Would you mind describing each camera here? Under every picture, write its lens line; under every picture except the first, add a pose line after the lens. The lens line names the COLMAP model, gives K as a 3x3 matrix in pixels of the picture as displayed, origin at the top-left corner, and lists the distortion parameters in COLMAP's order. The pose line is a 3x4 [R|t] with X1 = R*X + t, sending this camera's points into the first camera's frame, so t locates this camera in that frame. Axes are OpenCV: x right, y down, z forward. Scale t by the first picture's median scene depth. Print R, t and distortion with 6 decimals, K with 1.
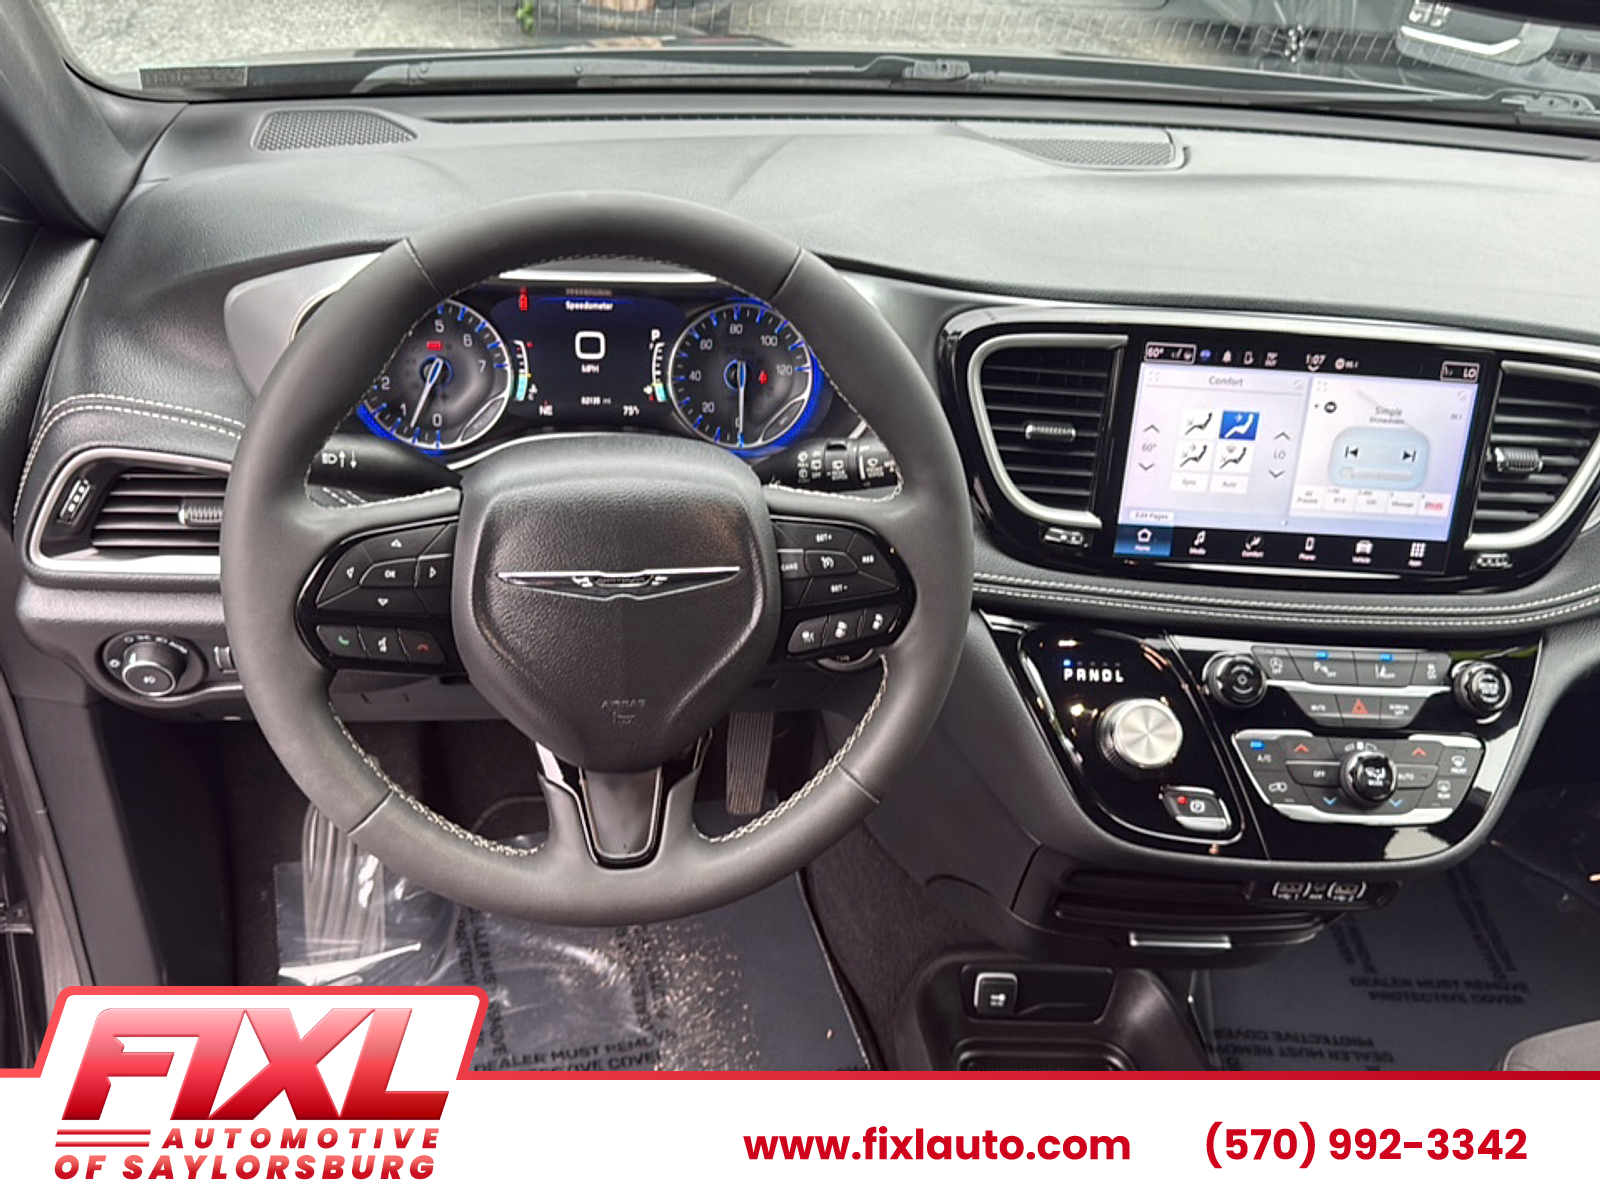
lens RADIAL K [[1409.7, 0, 788.8], [0, 1409.7, 613.6], [0, 0, 1]] dist [0.100083, -0.178684]
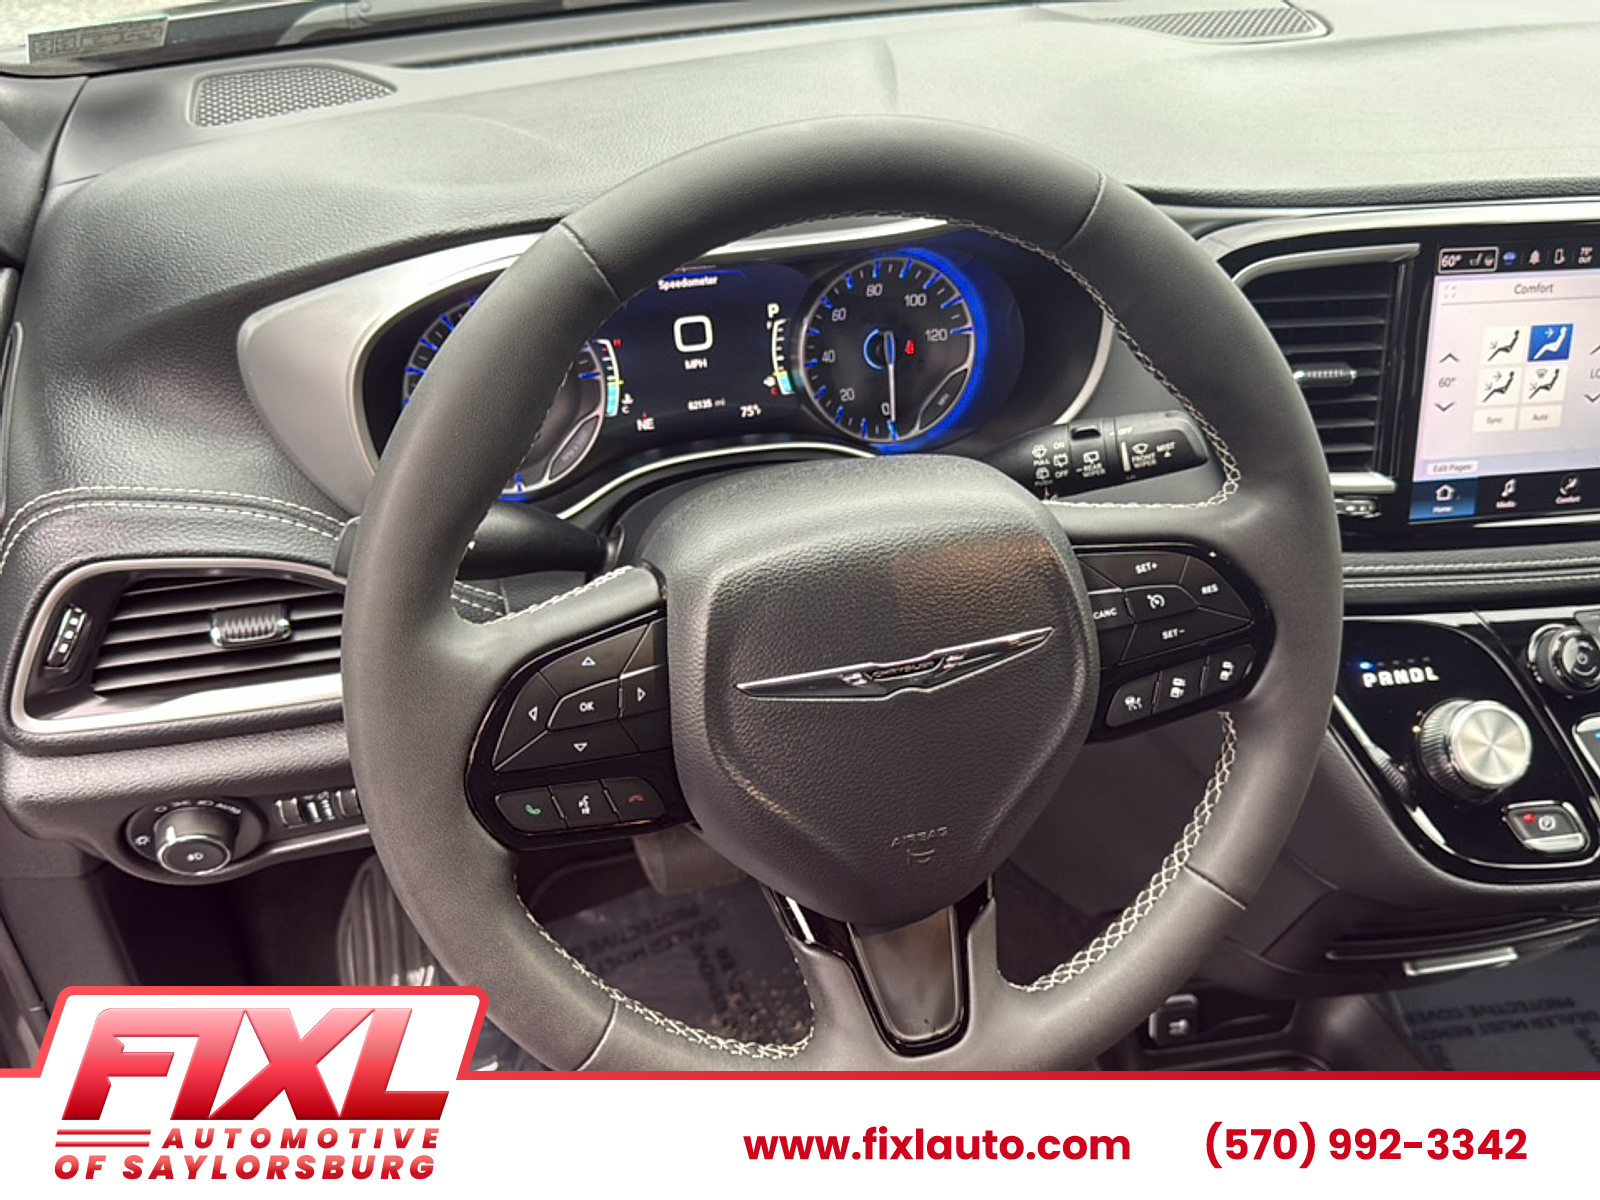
lens RADIAL K [[1409.7, 0, 773.8], [0, 1409.7, 601.5], [0, 0, 1]] dist [0.100083, -0.178684]
pose [[0.988437, -0.129854, 0.078296, -0.185219], [0.126712, 0.990969, 0.043867, -0.076603], [-0.083285, -0.033438, 0.995965, 0.233625]]
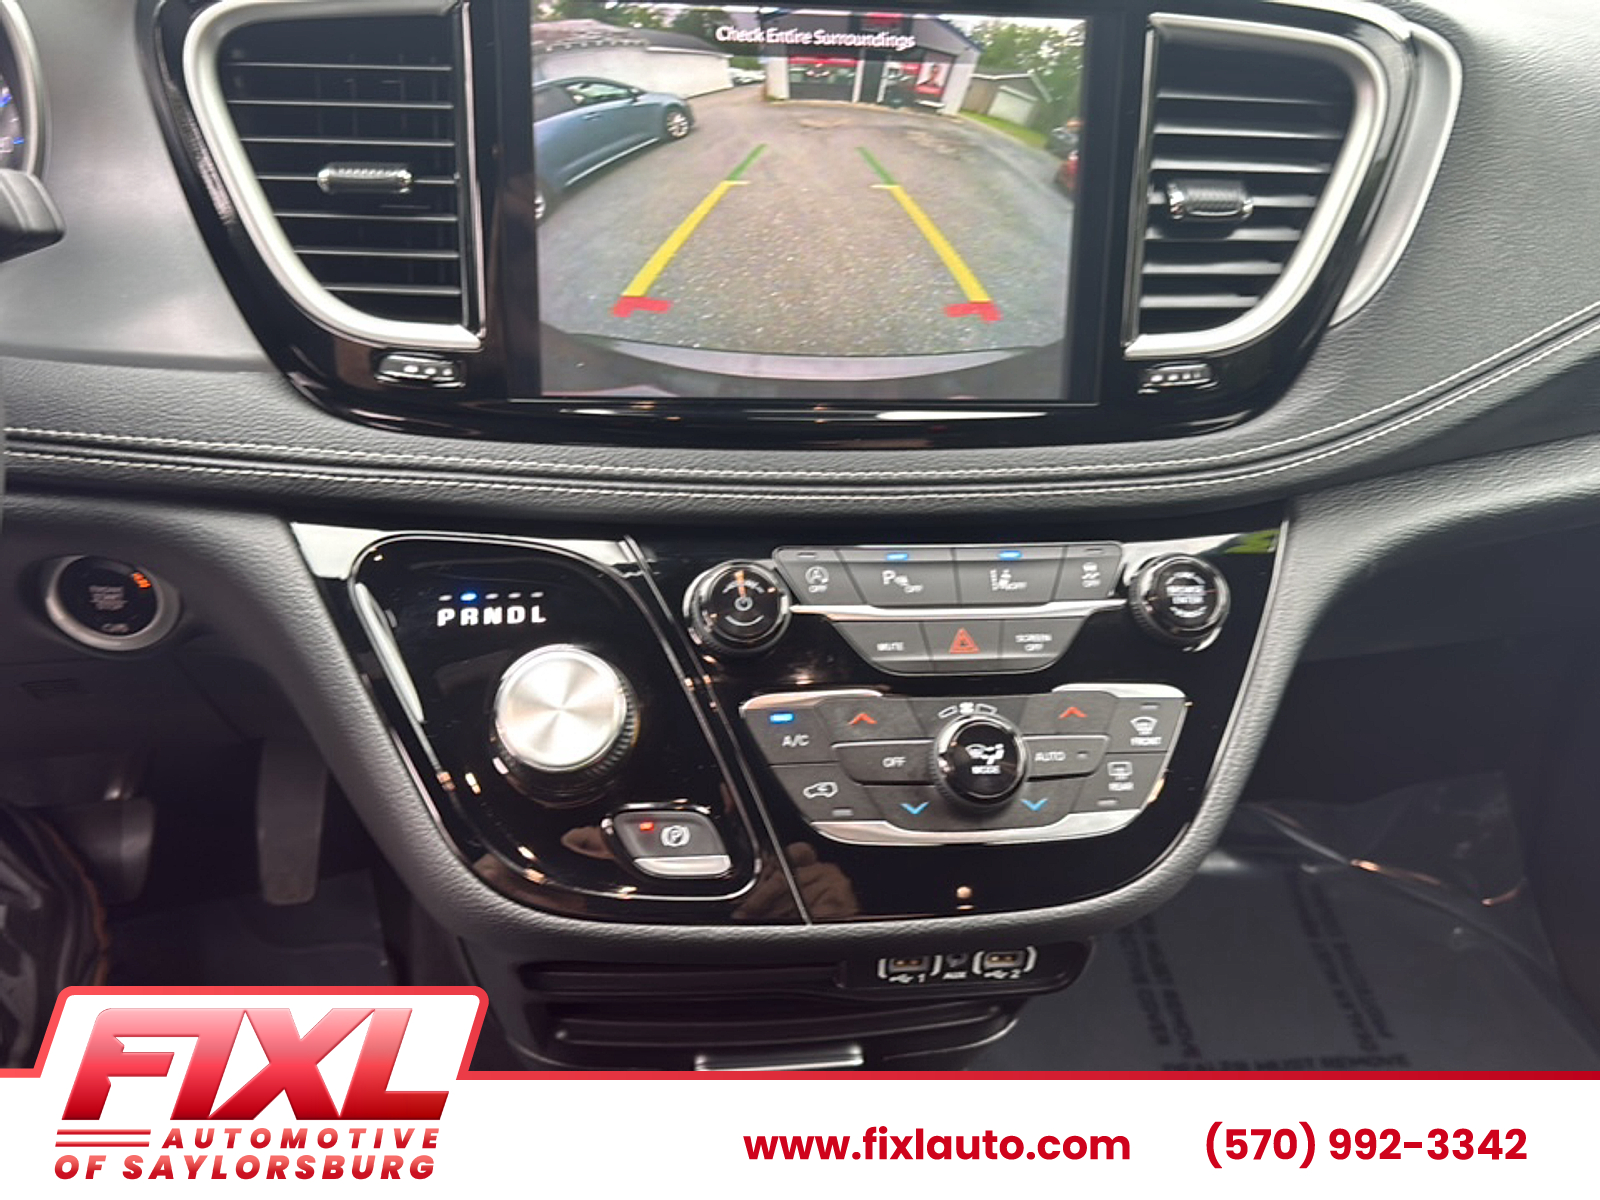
lens RADIAL K [[1409.7, 0, 781.4], [0, 1409.7, 624.9], [0, 0, 1]] dist [0.100083, -0.178684]
pose [[0.997441, -0.066462, 0.026361, 0.311722], [0.067488, 0.996911, -0.040177, 0.076510], [-0.023609, 0.041853, 0.998845, 0.433416]]
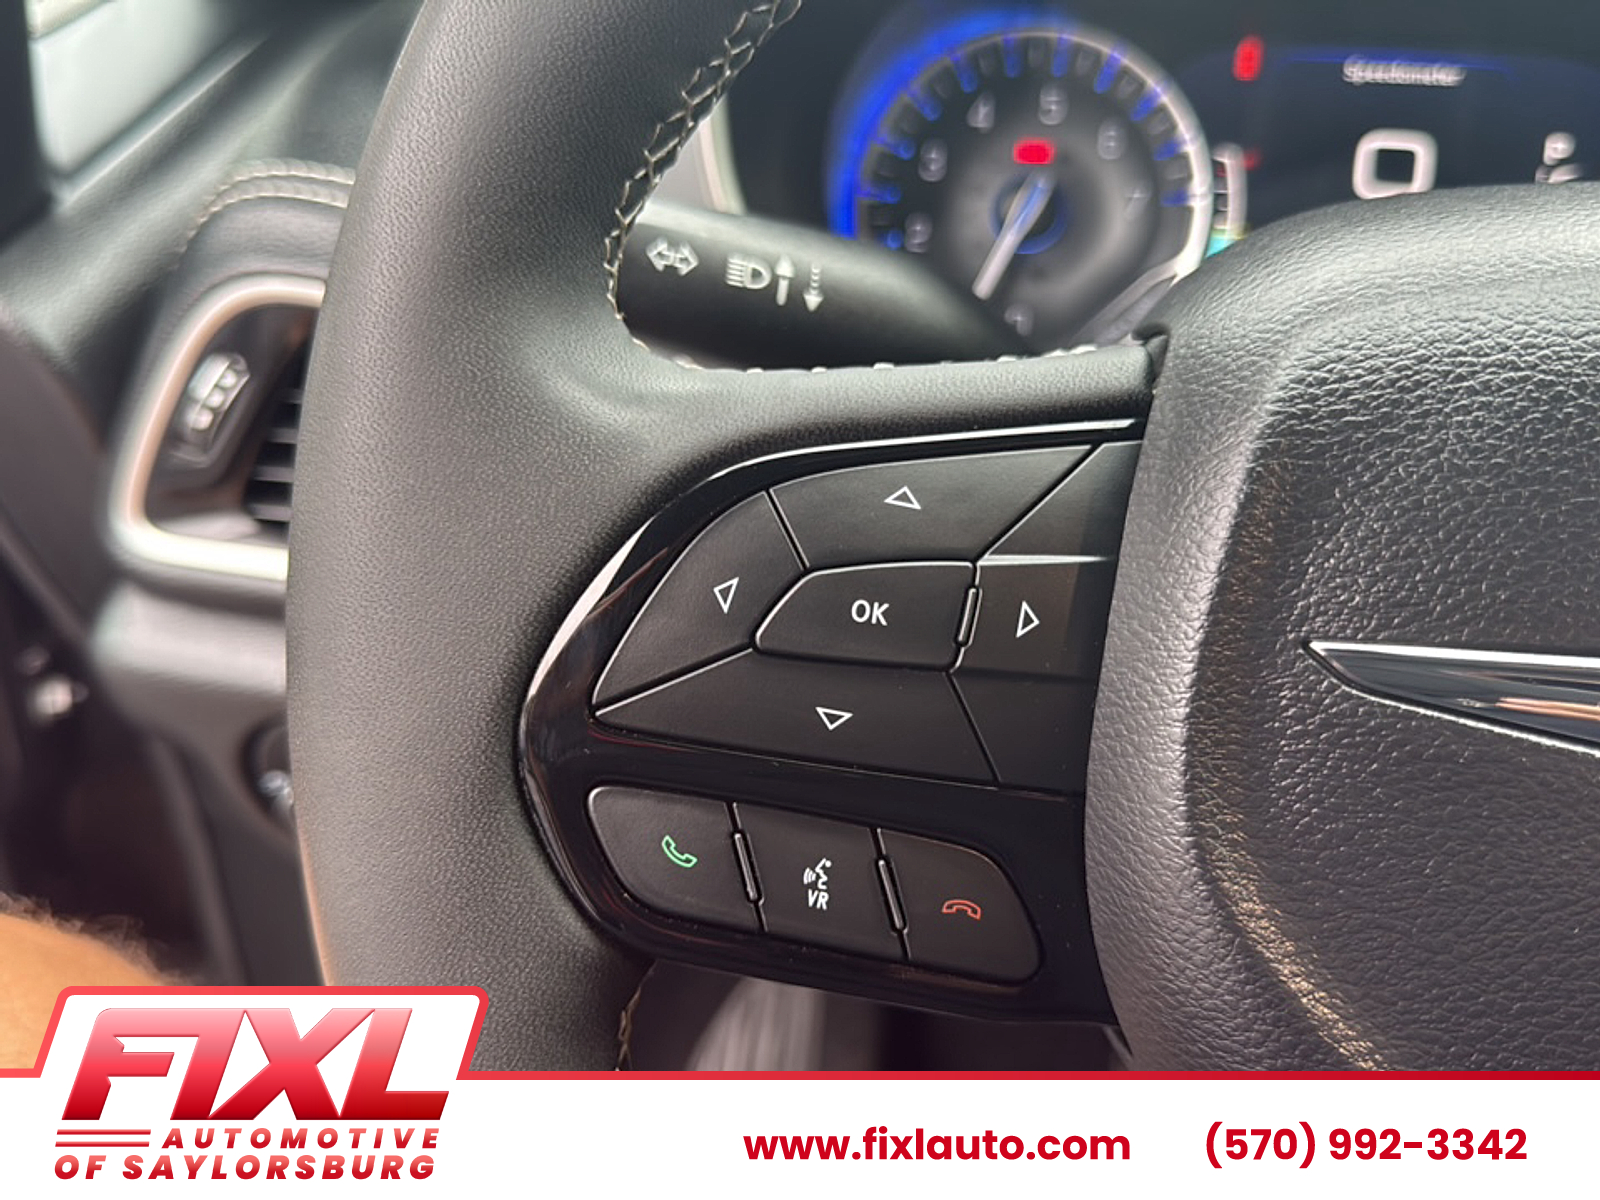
lens RADIAL K [[1409.7, 0, 835.4], [0, 1409.7, 560.4], [0, 0, 1]] dist [0.100083, -0.178684]
pose [[0.943187, 0.069061, -0.325006, -0.159658], [-0.104982, 0.989993, -0.094299, -0.009894], [0.315241, 0.123061, 0.940999, 0.590593]]
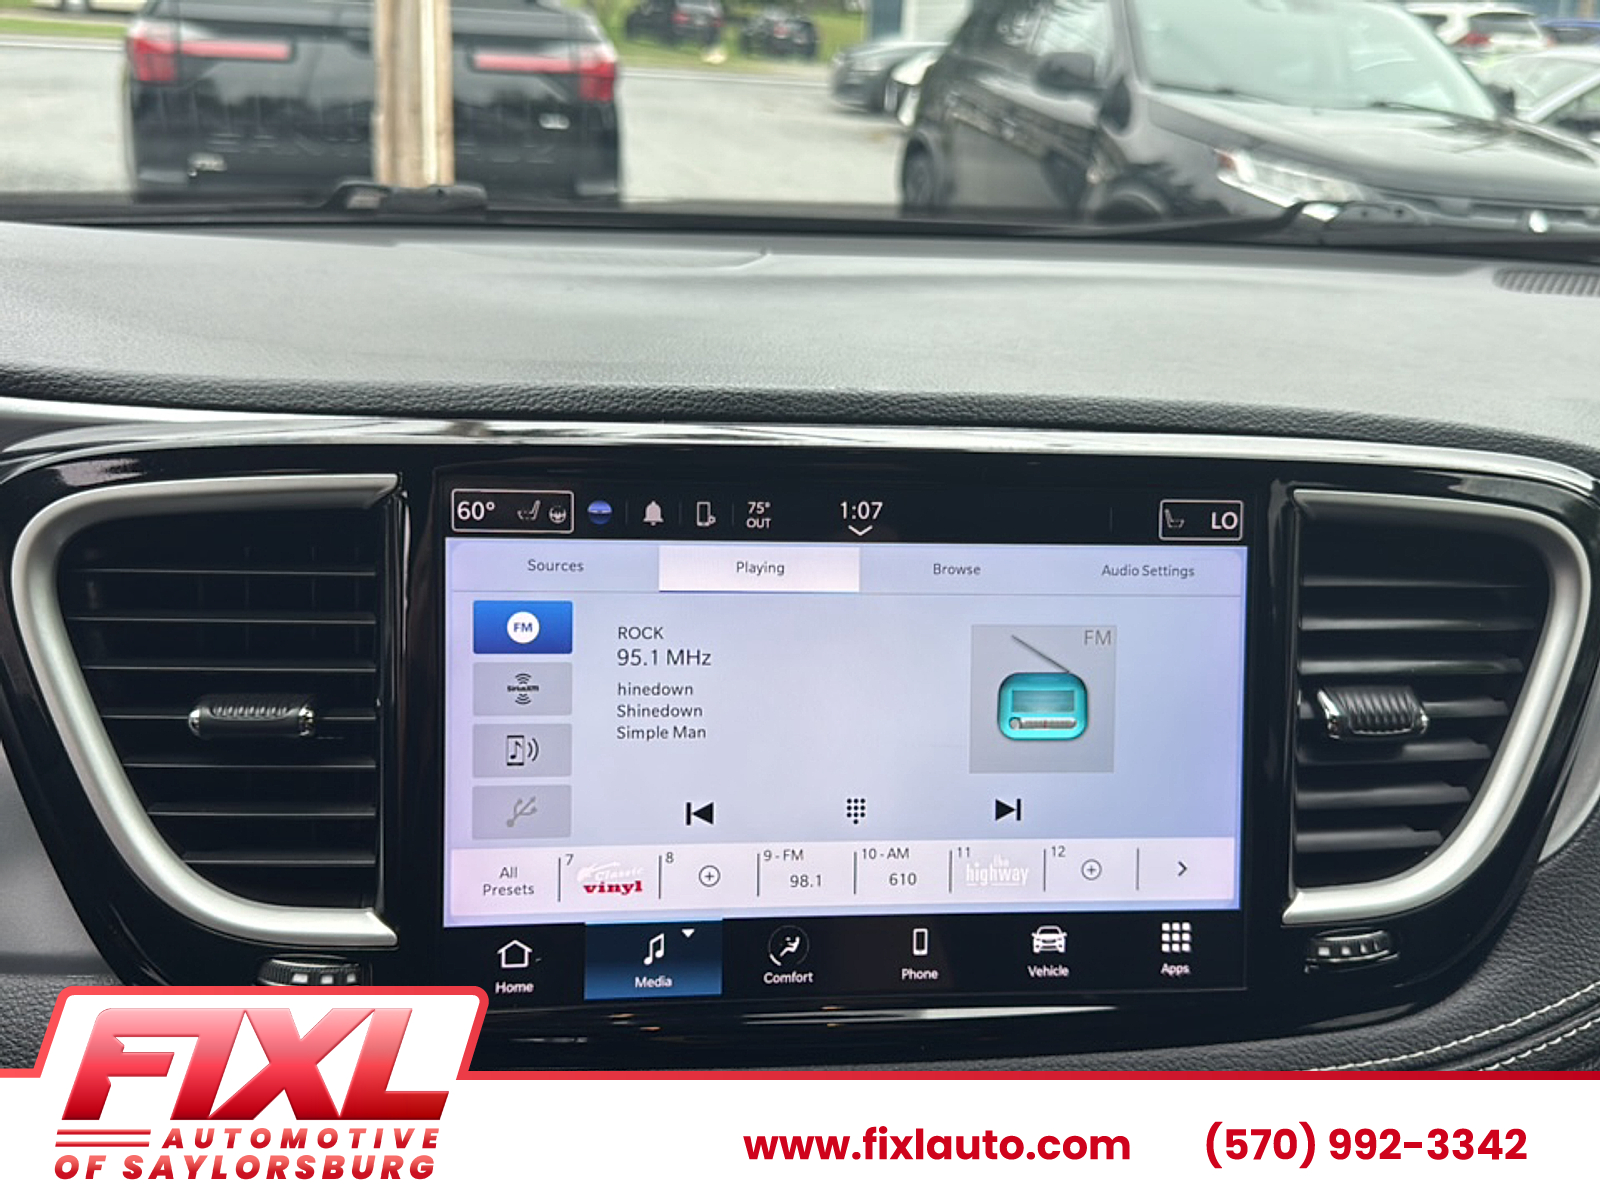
lens RADIAL K [[1409.7, 0, 784.7], [0, 1409.7, 620.0], [0, 0, 1]] dist [0.100083, -0.178684]
pose [[0.996279, -0.064563, 0.057090, 0.307106], [0.075227, 0.974693, -0.210510, -0.056433], [-0.042054, 0.214022, 0.975923, 0.572578]]
